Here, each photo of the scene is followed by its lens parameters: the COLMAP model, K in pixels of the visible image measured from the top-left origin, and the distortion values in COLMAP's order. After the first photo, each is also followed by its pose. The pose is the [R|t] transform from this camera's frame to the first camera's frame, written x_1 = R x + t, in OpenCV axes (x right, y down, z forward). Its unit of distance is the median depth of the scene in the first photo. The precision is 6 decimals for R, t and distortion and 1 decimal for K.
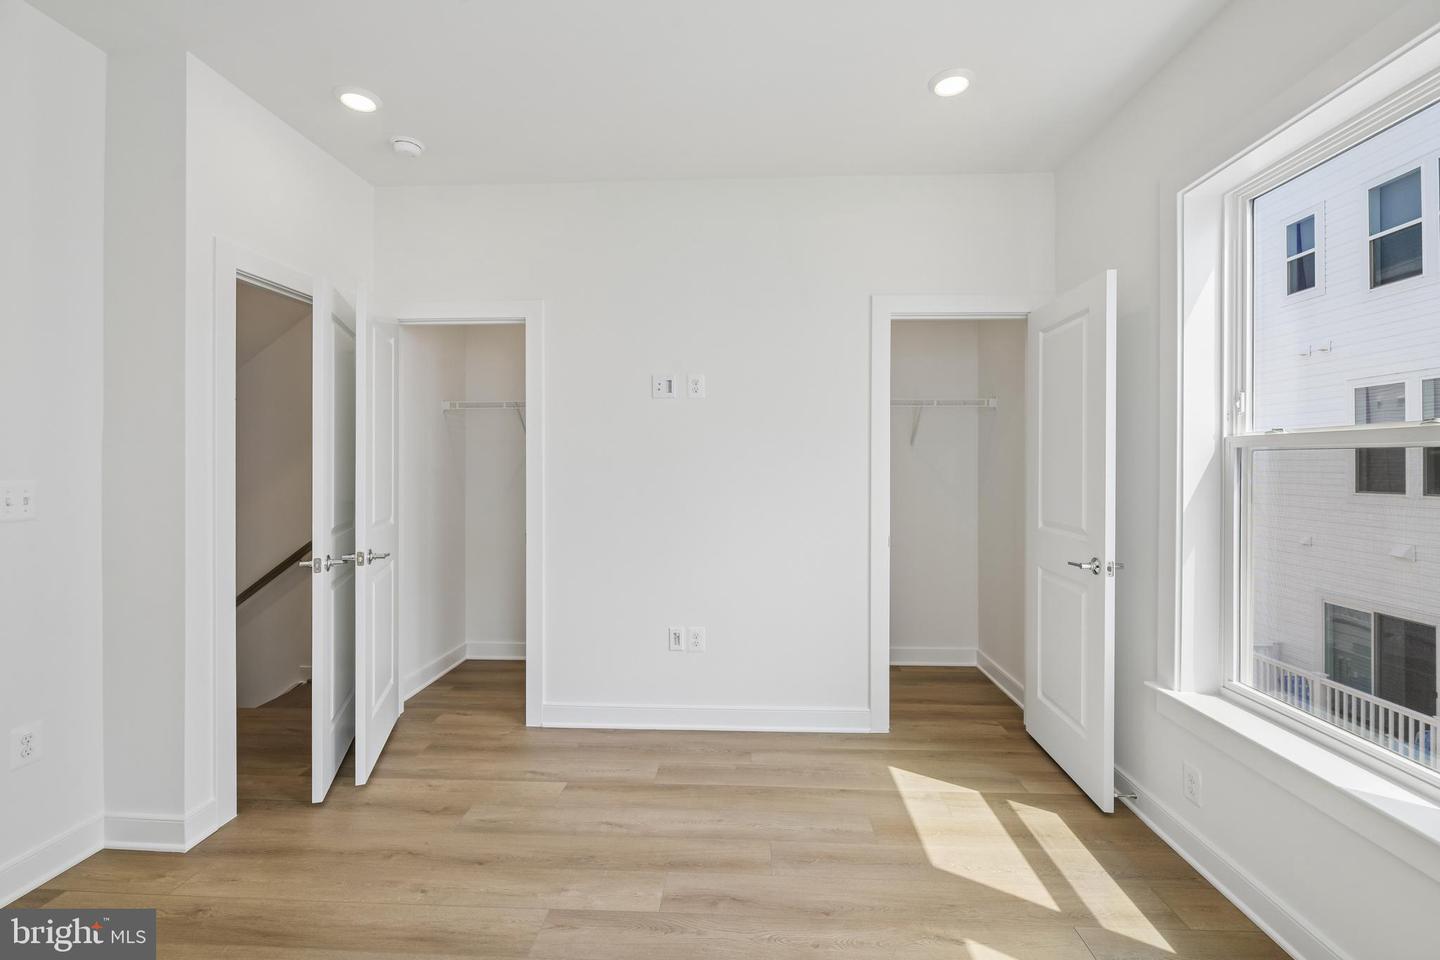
lens RADIAL K [[617.2, 0, 722.2], [0, 617.2, 462.4], [0, 0, 1]] dist [-0.001204, -0.001282]
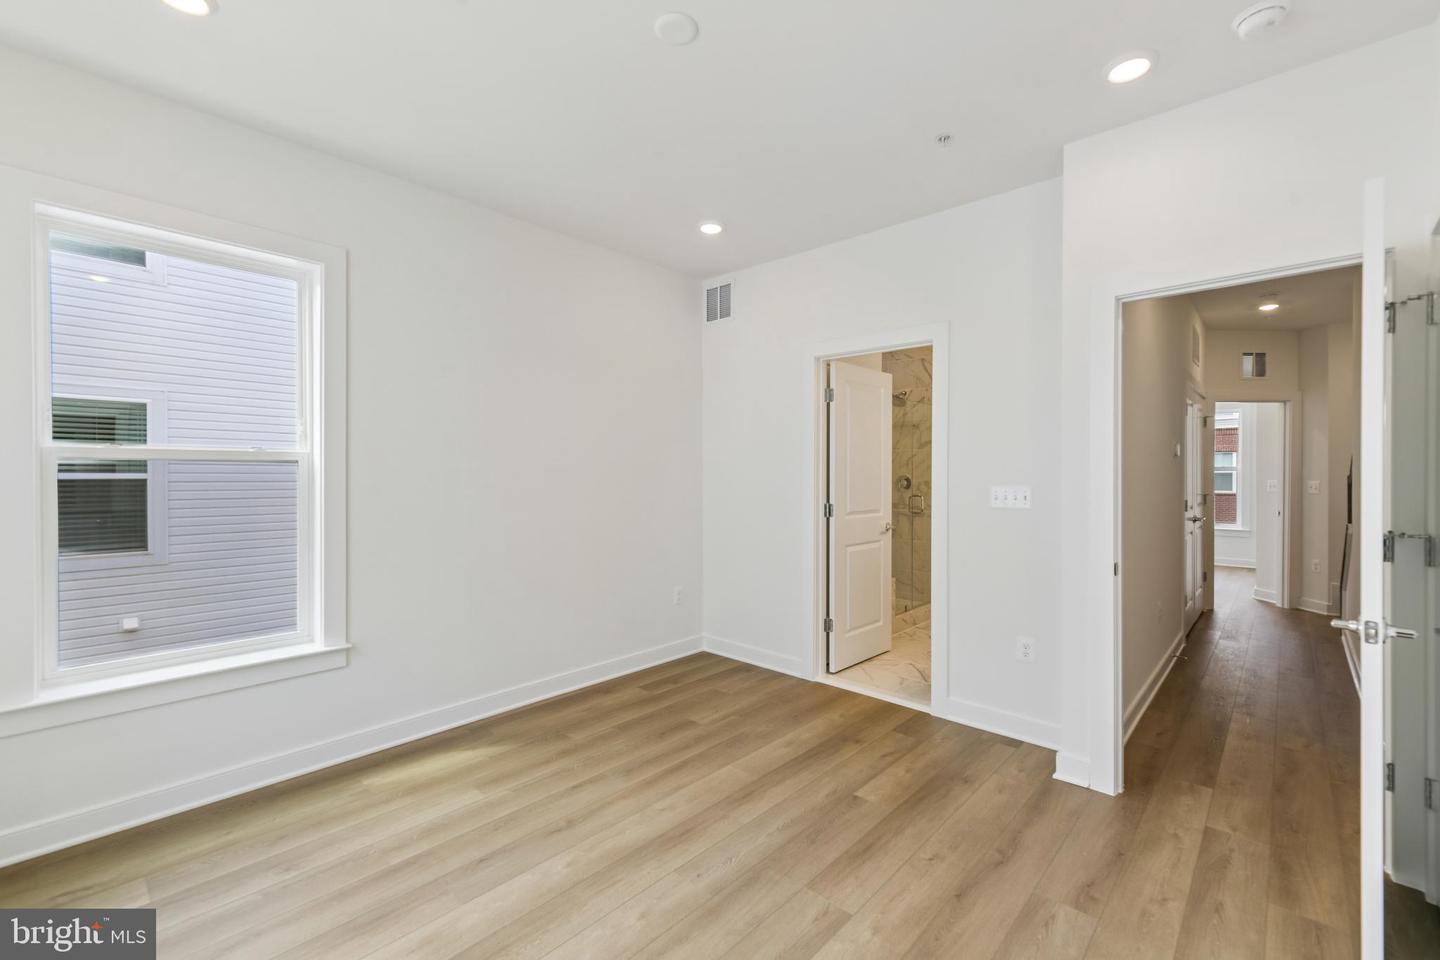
lens RADIAL K [[609.8, 0, 727.4], [0, 609.8, 477.7], [0, 0, 1]] dist [0.010861, -0.000275]
pose [[-0.635437, 0.002220, -0.772149, 0.493767], [-0.000609, 0.999994, 0.003376, 0.004953], [0.772152, 0.002615, -0.635432, 1.168139]]
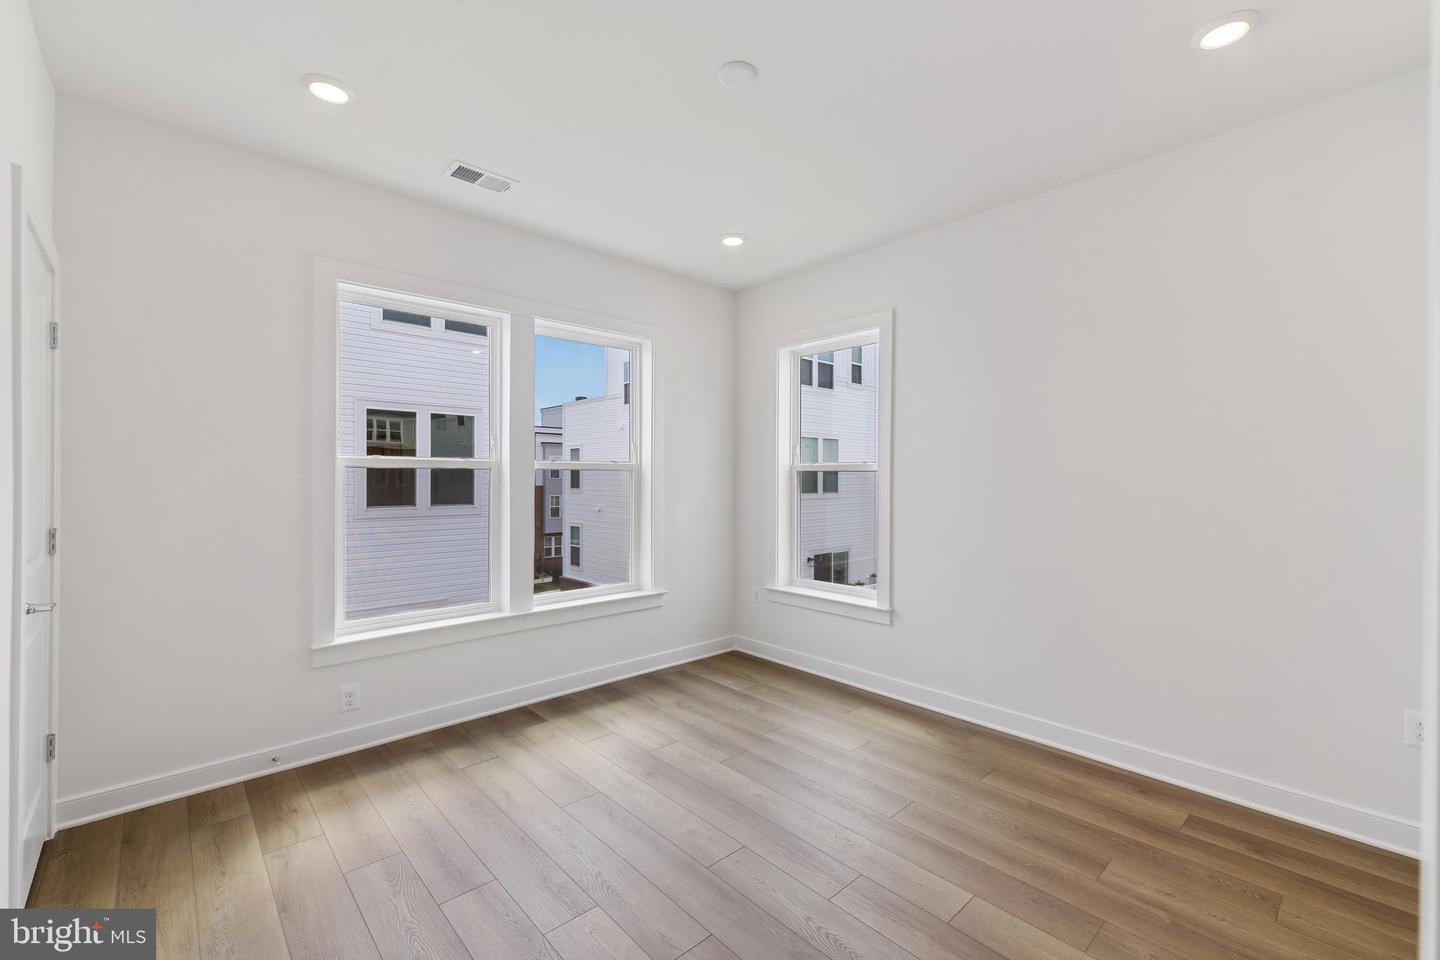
lens RADIAL K [[609.8, 0, 727.4], [0, 609.8, 477.7], [0, 0, 1]] dist [0.010861, -0.000275]
pose [[-0.719080, -0.006631, 0.694896, -0.771731], [-0.005981, 0.999976, 0.003354, -0.004941], [-0.694902, -0.001745, -0.719103, 1.256637]]
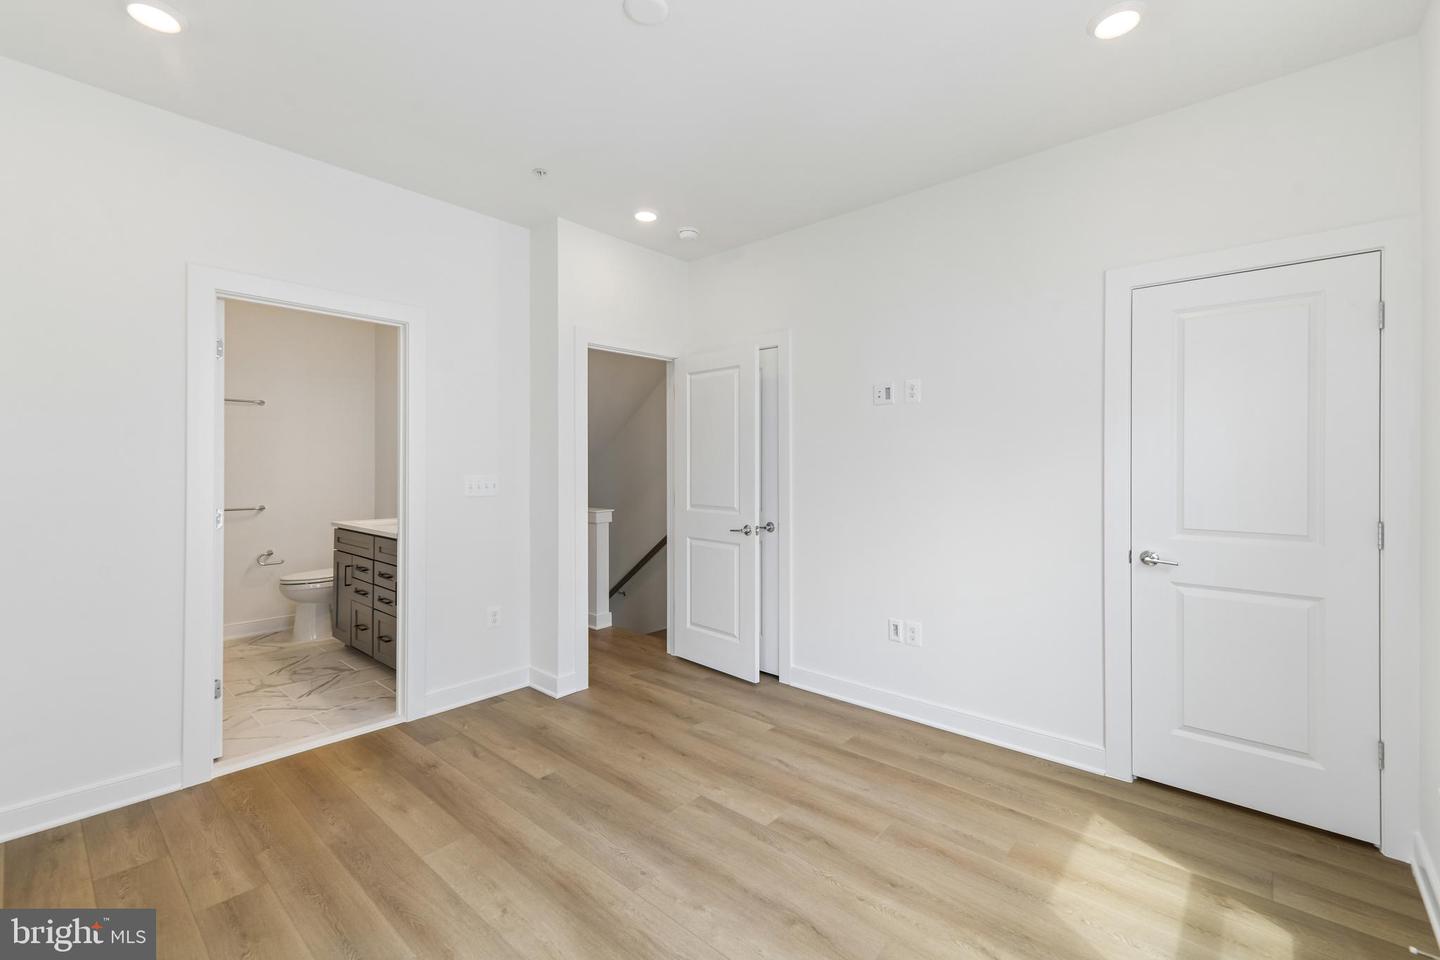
lens RADIAL K [[616.0, 0, 722.7], [0, 616.0, 464.2], [0, 0, 1]] dist [0.011811, -0.000527]
pose [[0.778884, -0.002172, -0.627165, 0.482404], [0.002866, 0.999996, 0.000096, -0.001395], [0.627162, -0.001873, 0.778887, -0.019783]]
